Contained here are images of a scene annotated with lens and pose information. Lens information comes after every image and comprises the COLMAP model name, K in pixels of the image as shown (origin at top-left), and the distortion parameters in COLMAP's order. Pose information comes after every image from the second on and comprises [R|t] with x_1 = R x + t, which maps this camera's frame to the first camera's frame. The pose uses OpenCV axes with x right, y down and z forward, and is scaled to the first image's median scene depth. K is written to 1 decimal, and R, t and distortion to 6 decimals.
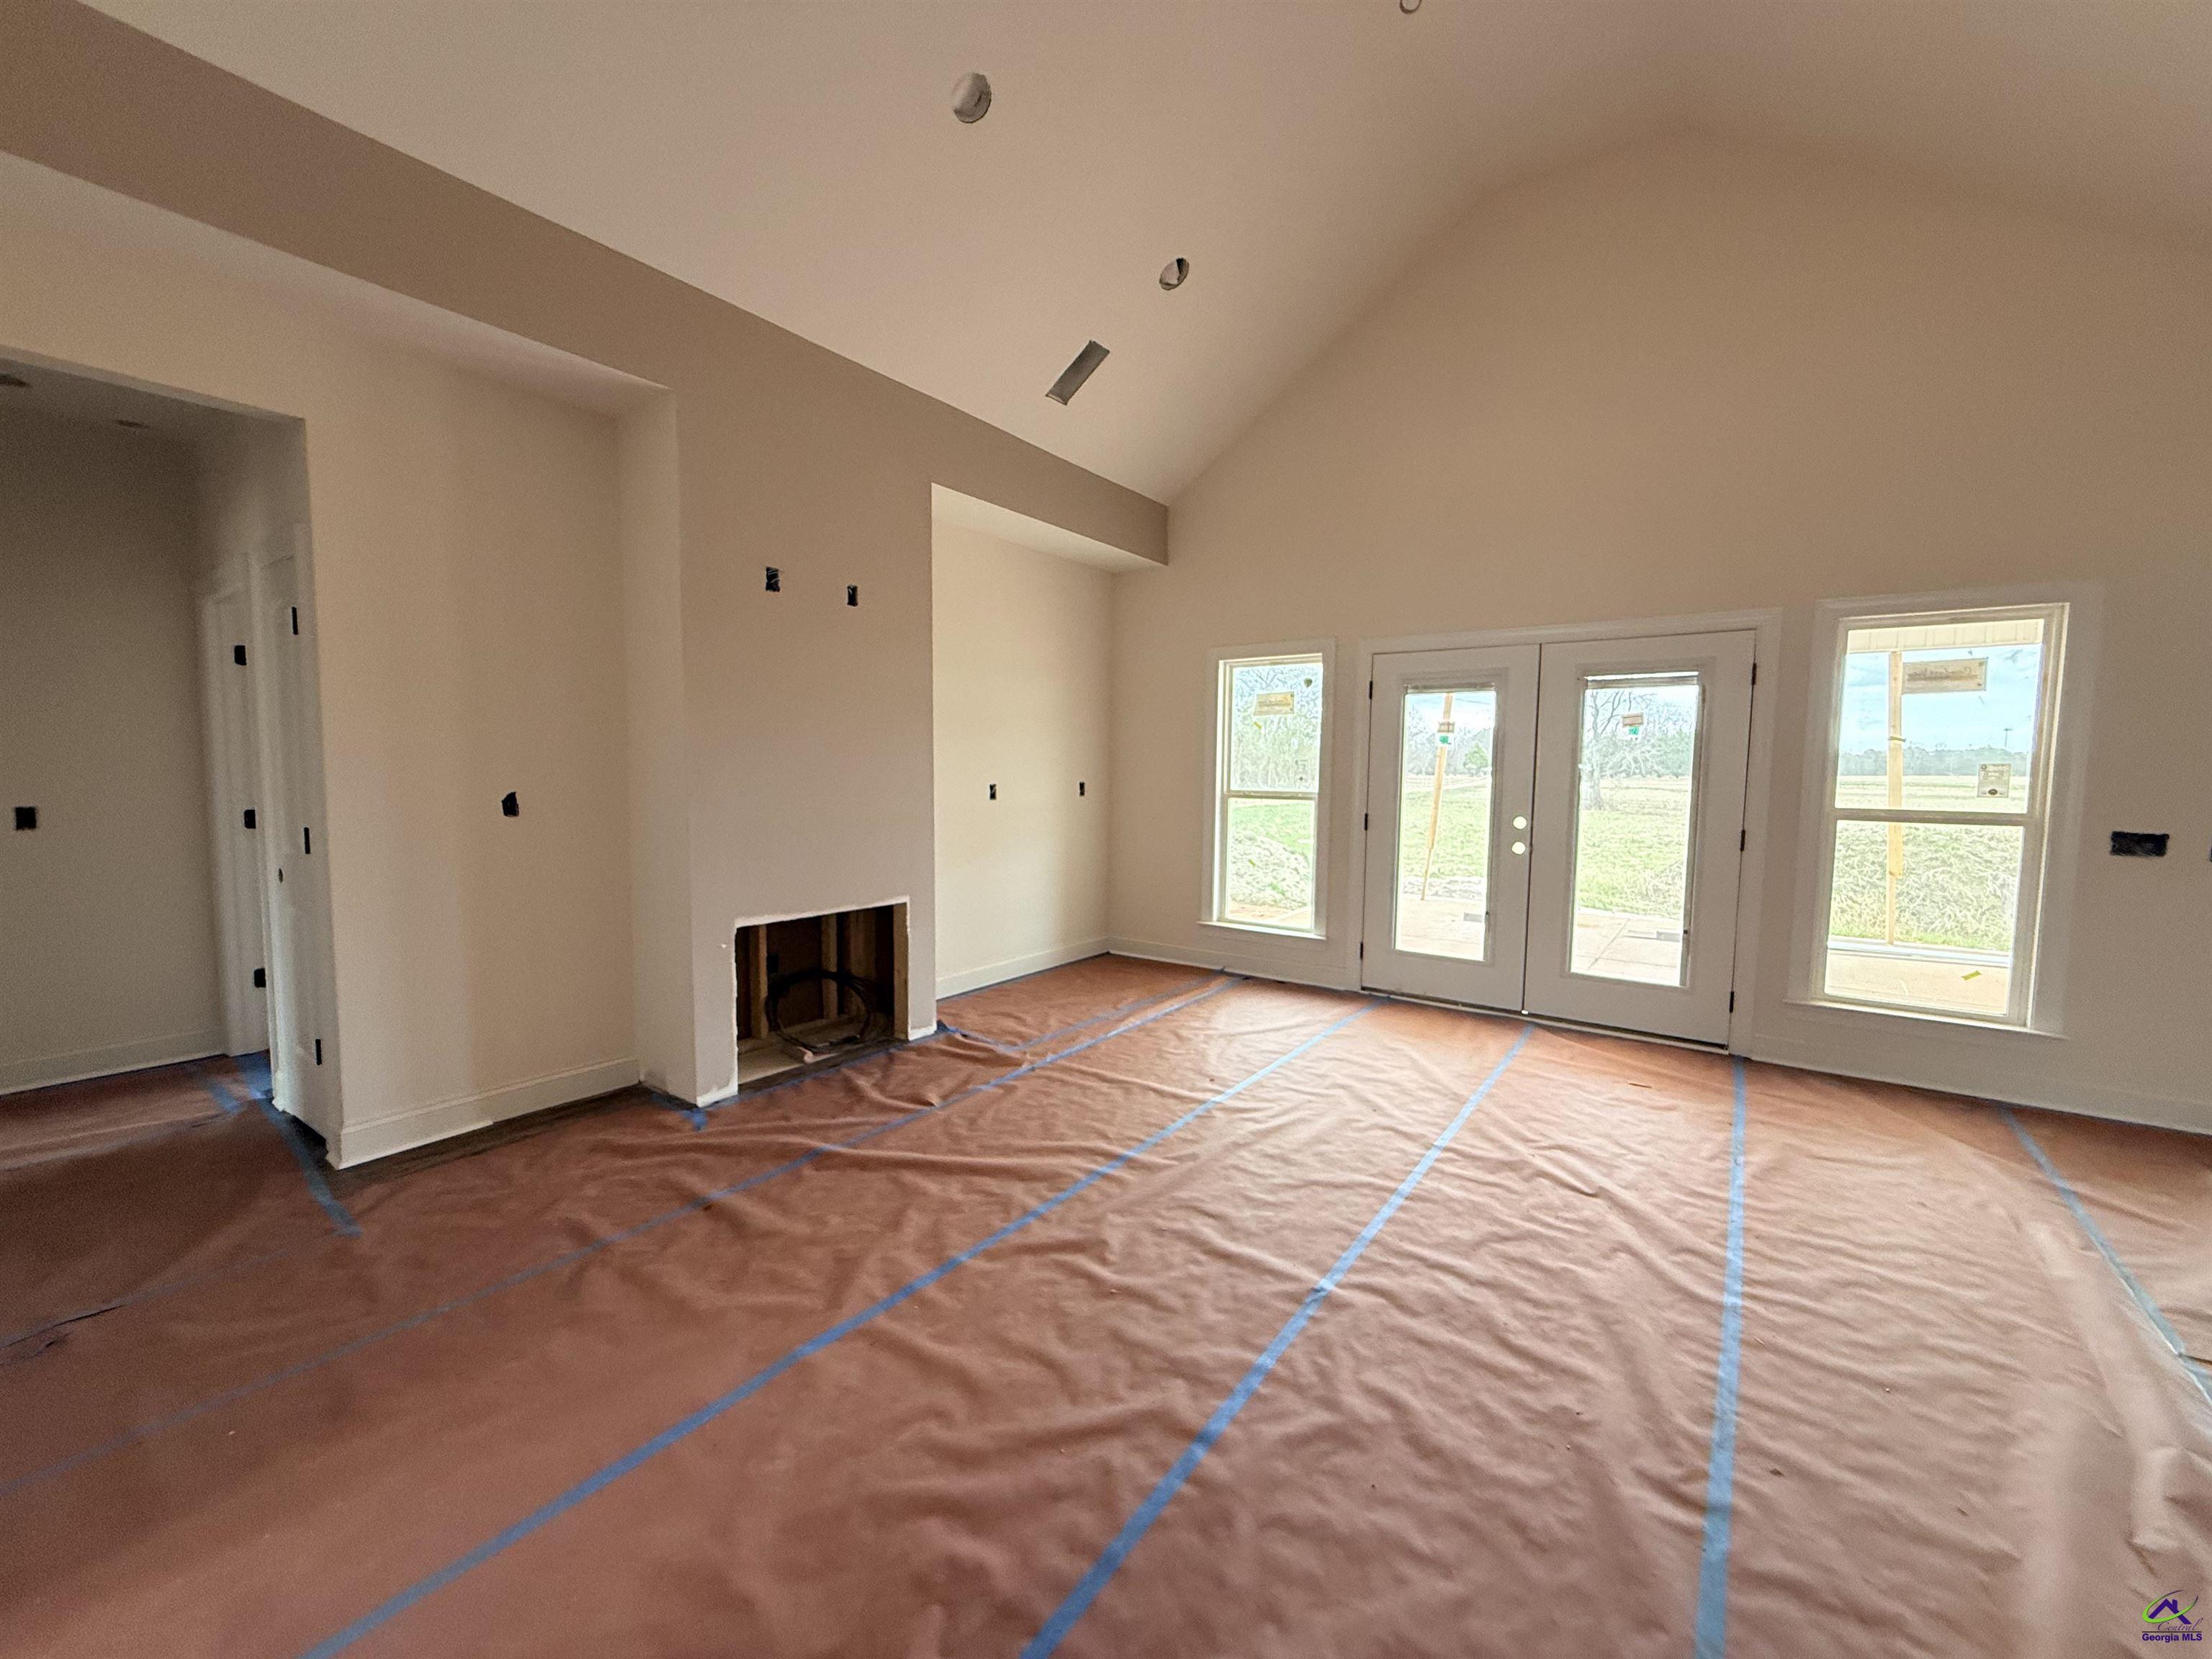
lens RADIAL K [[872.3, 0, 1092.9], [0, 872.3, 835.5], [0, 0, 1]] dist [-0.008574, 0.001461]
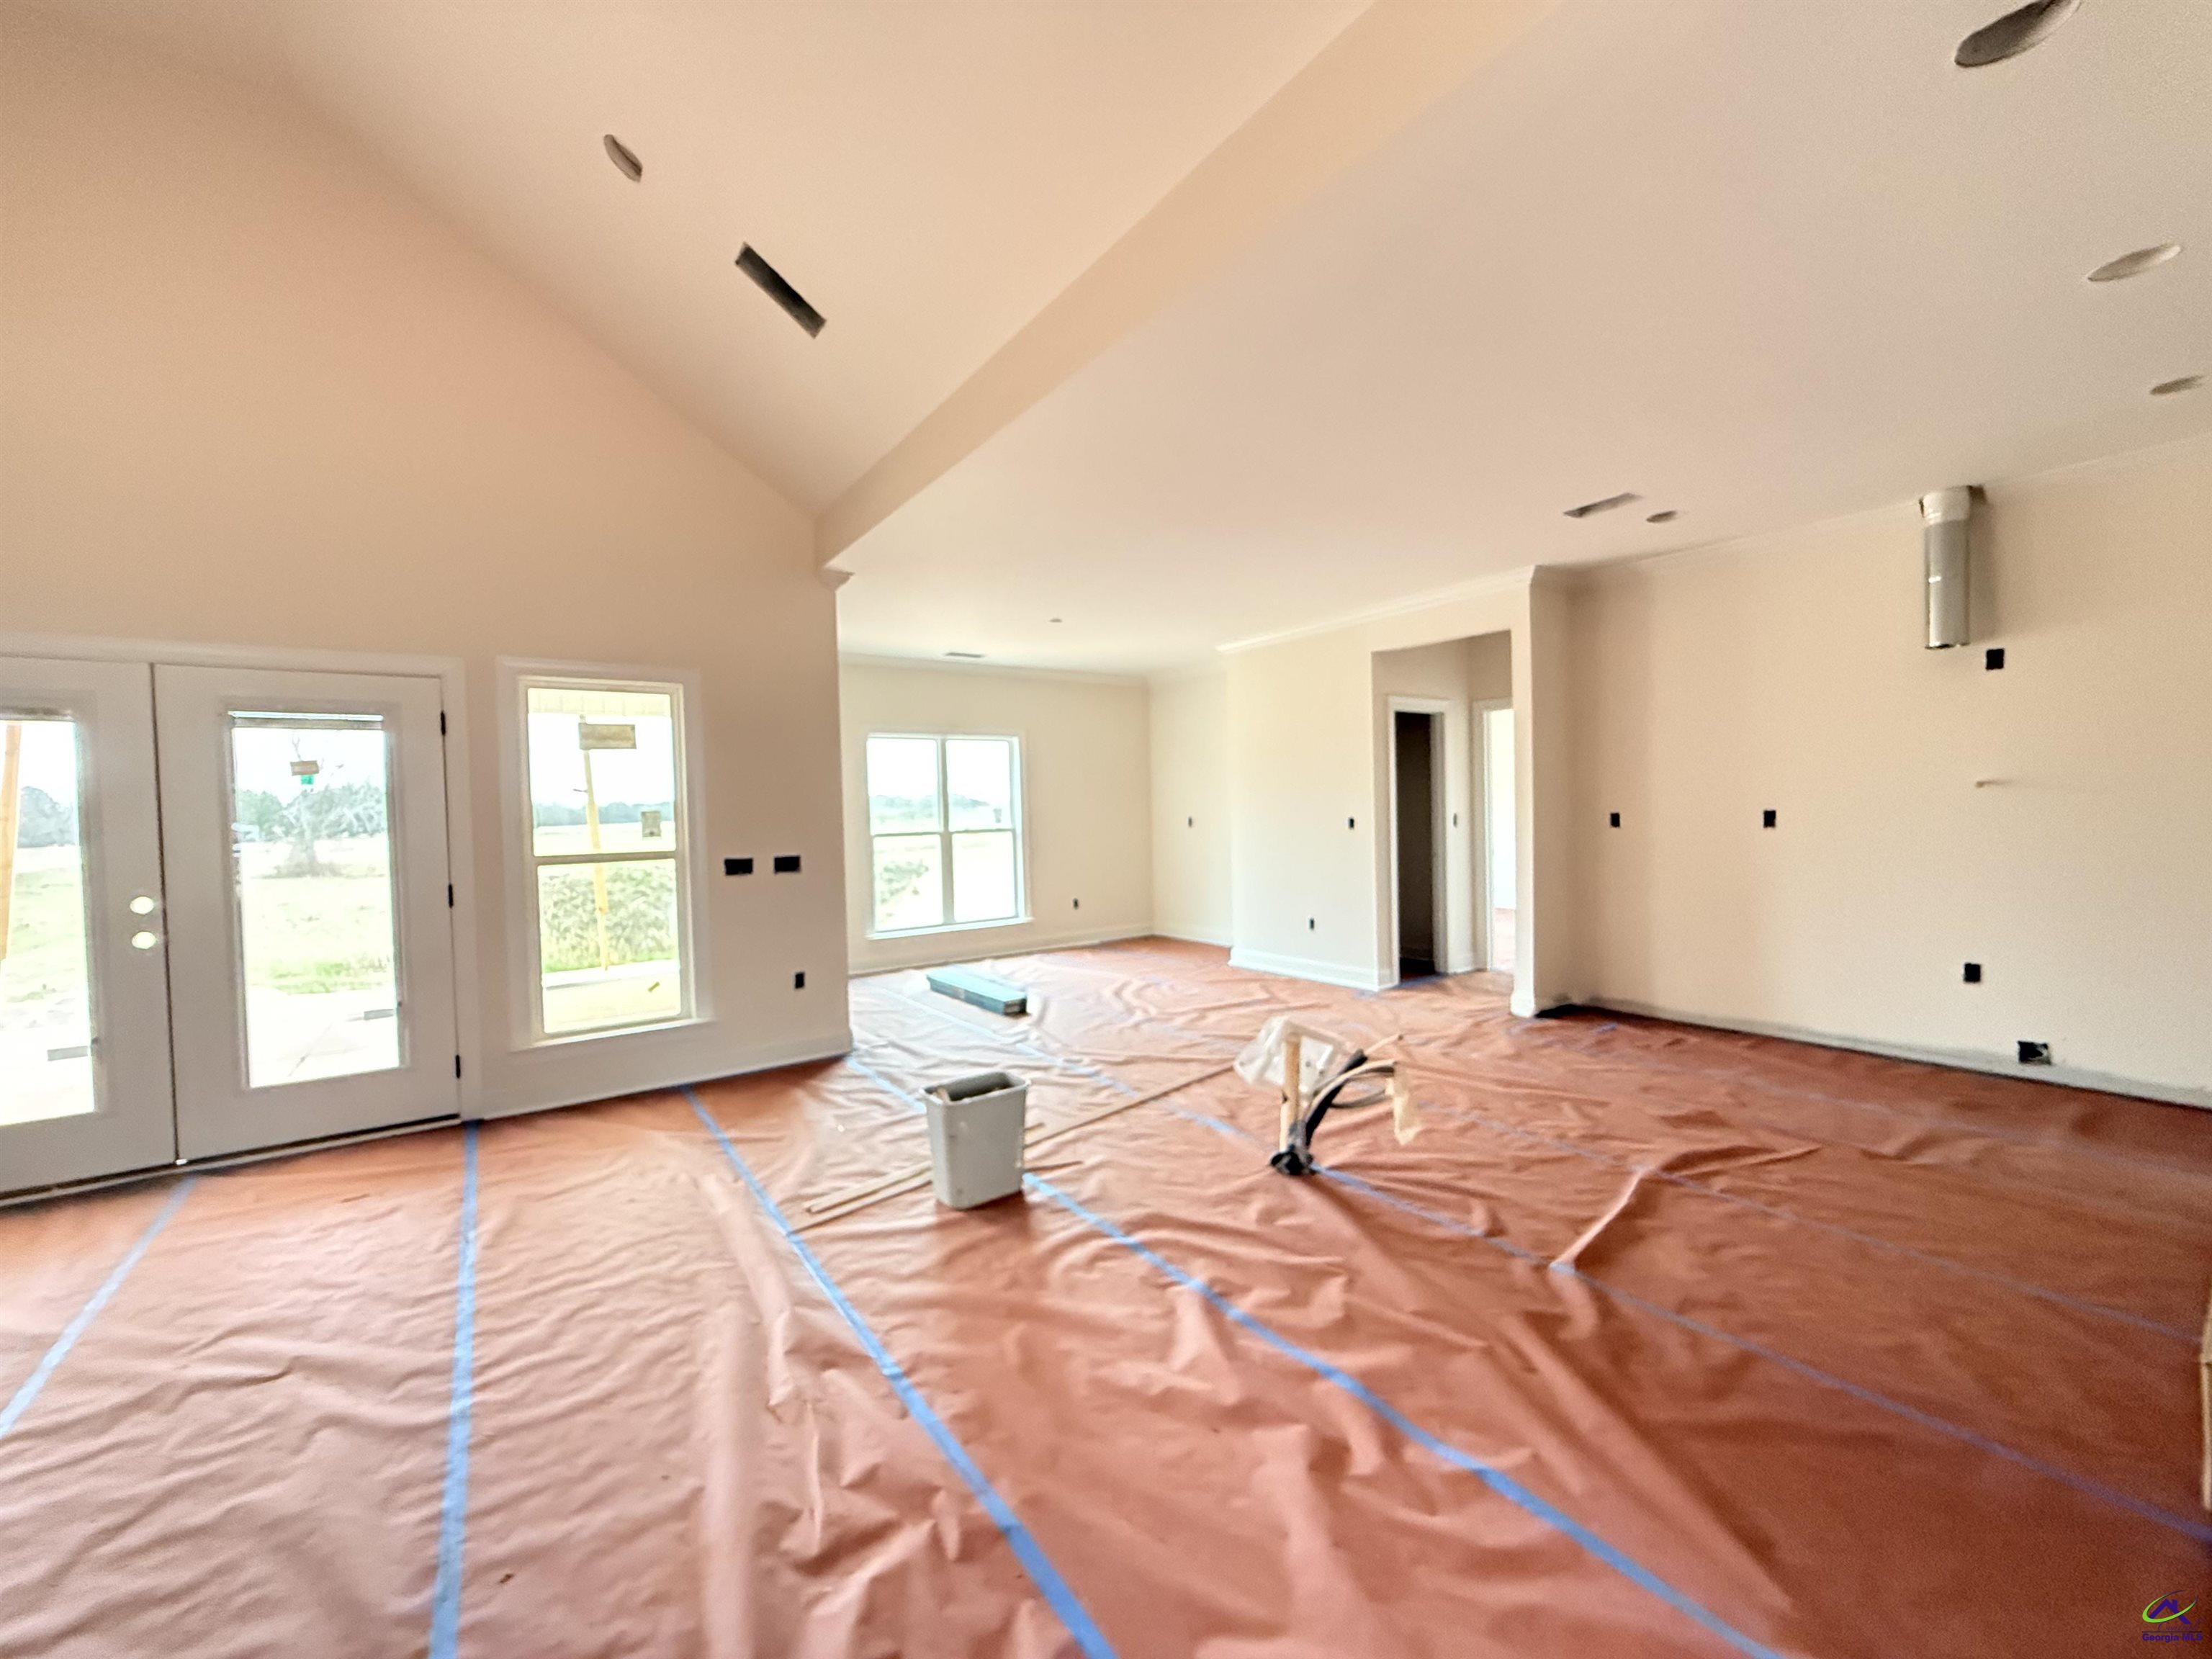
lens RADIAL K [[872.3, 0, 1104.4], [0, 872.3, 837.0], [0, 0, 1]] dist [-0.008574, 0.001461]
pose [[0.305348, -0.046435, 0.951108, 0.087240], [0.104409, 0.994421, 0.015030, 0.002809], [-0.946500, 0.094715, 0.308493, 0.023115]]
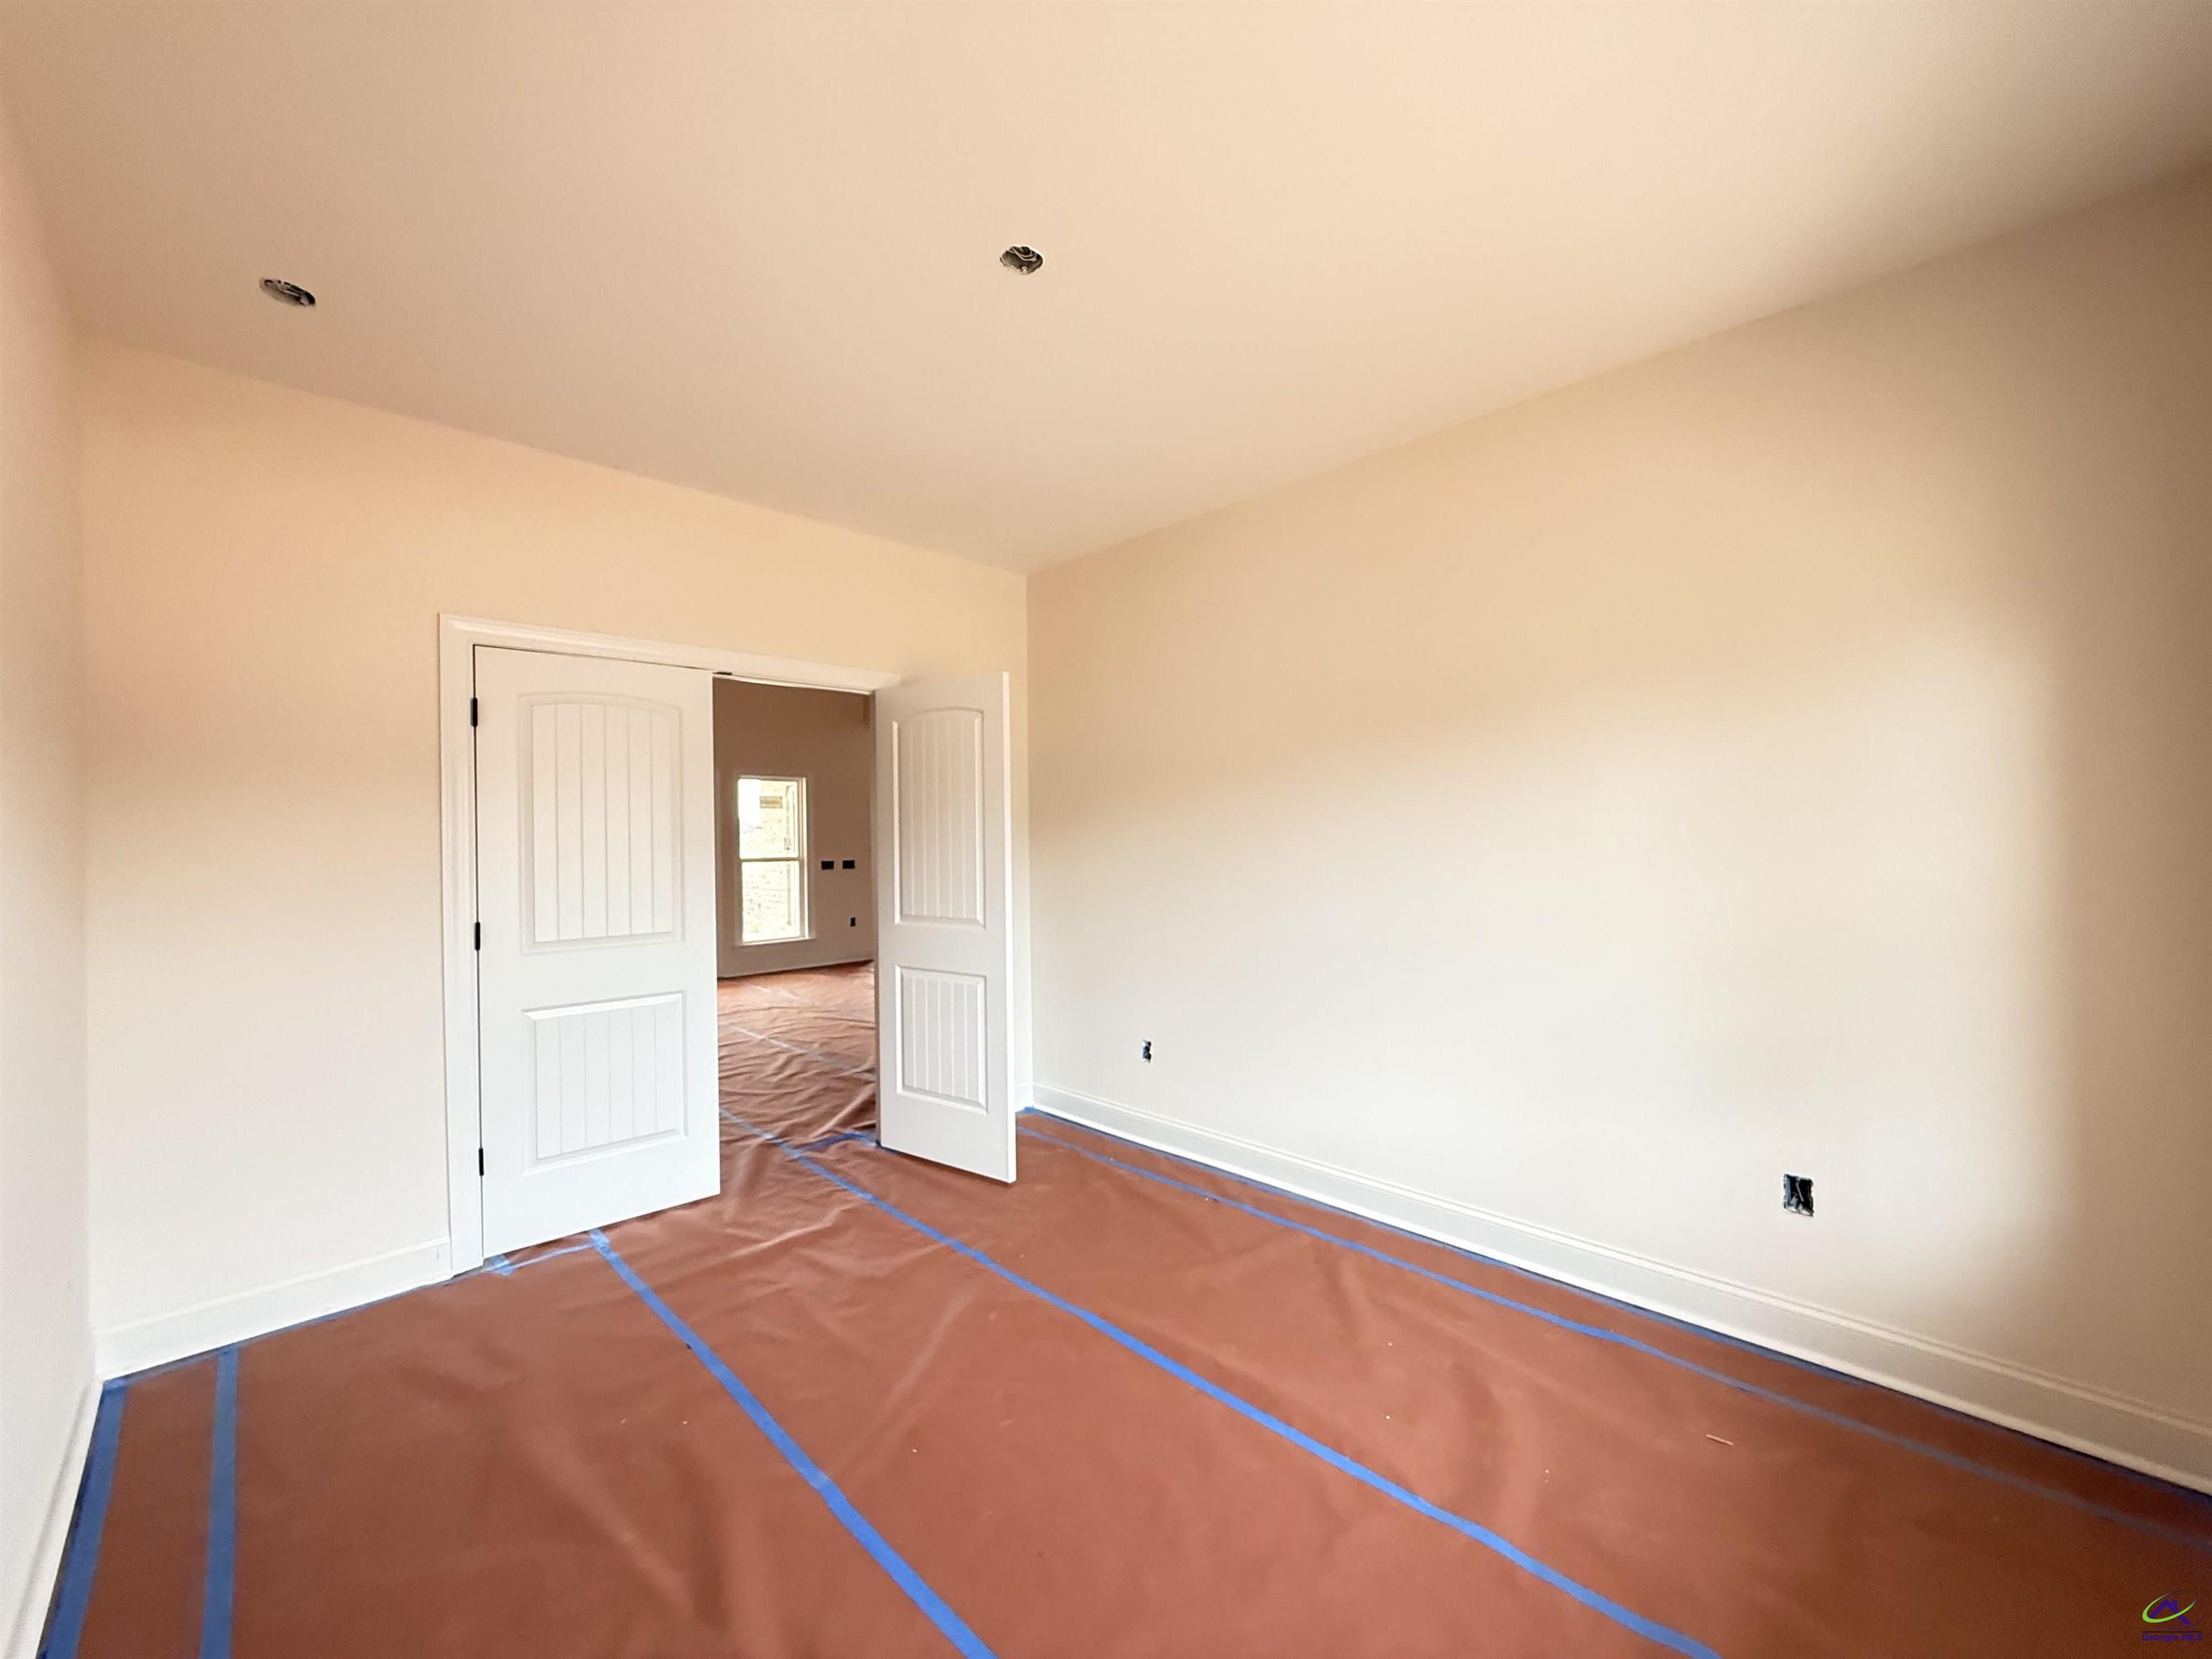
lens RADIAL K [[872.3, 0, 1105.8], [0, 872.3, 835.7], [0, 0, 1]] dist [-0.008574, 0.001461]
pose [[0.139298, -0.007034, 0.990225, -1.790742], [0.083826, 0.996469, -0.004714, 0.002520], [-0.986696, 0.083663, 0.139396, -0.372254]]
